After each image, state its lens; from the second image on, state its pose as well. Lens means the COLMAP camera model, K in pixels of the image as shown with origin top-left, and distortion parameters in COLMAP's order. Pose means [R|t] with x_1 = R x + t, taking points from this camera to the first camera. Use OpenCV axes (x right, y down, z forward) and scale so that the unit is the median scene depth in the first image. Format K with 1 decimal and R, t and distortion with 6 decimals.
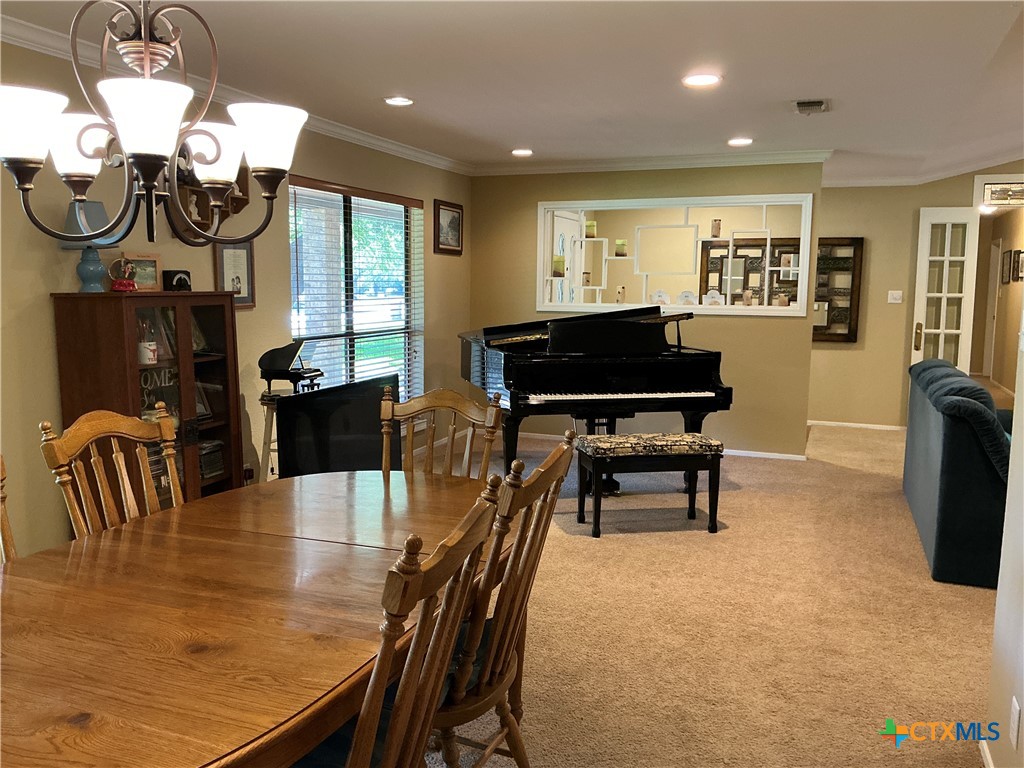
lens RADIAL K [[848.0, 0, 512.0], [0, 848.0, 384.0], [0, 0, 1]] dist [0.148269, -0.302338]
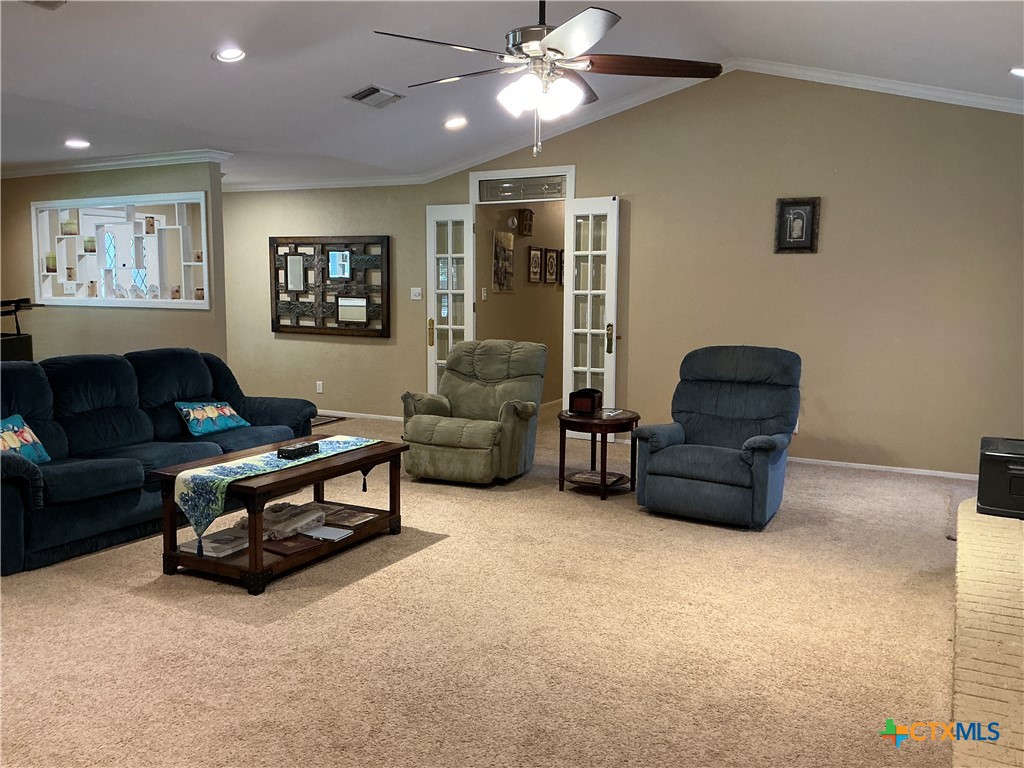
lens RADIAL K [[848.0, 0, 512.0], [0, 848.0, 384.0], [0, 0, 1]] dist [0.148269, -0.302338]
pose [[0.991067, 0.012371, -0.132788, 0.702139], [-0.013030, 0.999907, -0.004095, 0.009716], [0.132725, 0.005788, 0.991136, 0.008990]]
